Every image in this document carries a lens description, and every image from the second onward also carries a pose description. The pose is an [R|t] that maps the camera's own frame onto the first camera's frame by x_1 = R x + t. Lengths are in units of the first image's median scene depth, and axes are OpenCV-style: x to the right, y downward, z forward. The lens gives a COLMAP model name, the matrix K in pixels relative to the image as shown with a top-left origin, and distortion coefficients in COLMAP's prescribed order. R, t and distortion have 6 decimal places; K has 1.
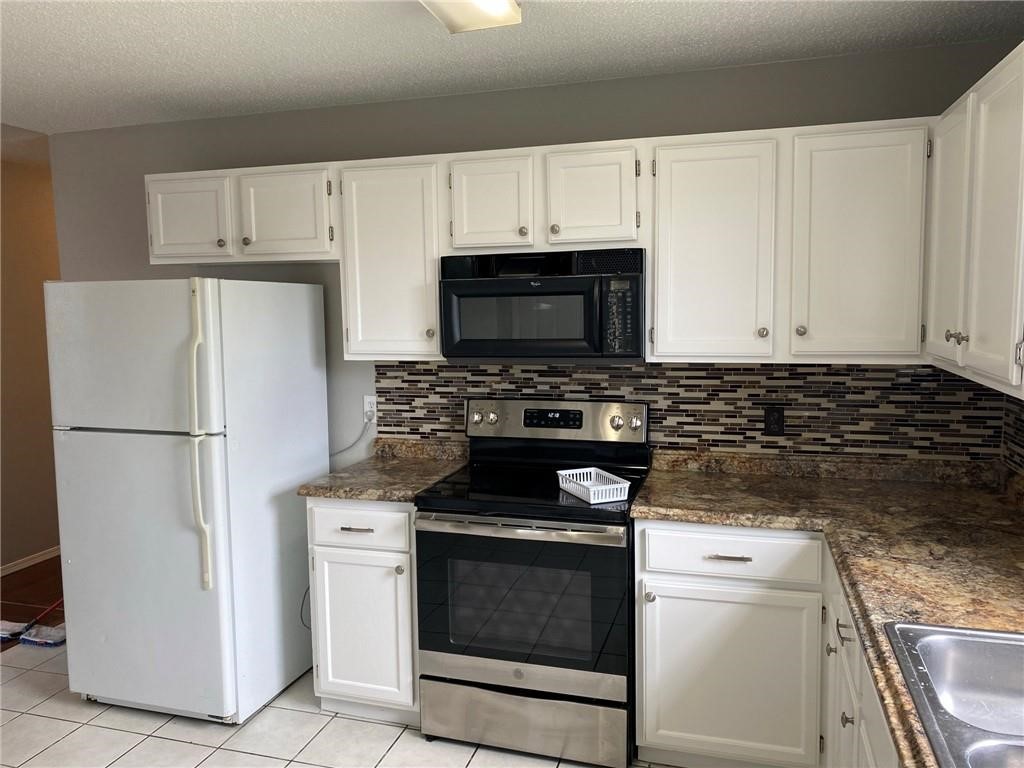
lens RADIAL K [[793.1, 0, 511.0], [0, 793.1, 382.8], [0, 0, 1]] dist [0.051562, -0.000038]
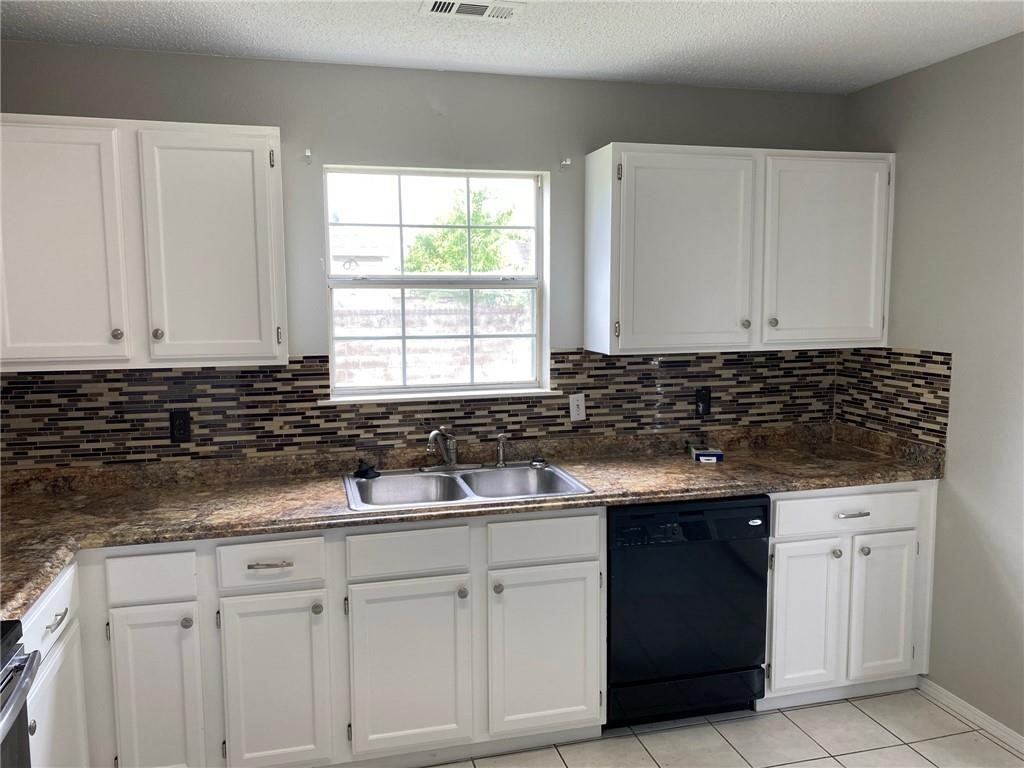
lens RADIAL K [[793.1, 0, 511.1], [0, 793.1, 382.4], [0, 0, 1]] dist [0.051562, -0.000038]
pose [[-0.530307, -0.073223, 0.844638, -0.742223], [0.103585, 0.983203, 0.150272, -0.106682], [-0.841454, 0.167182, -0.513815, 1.161688]]
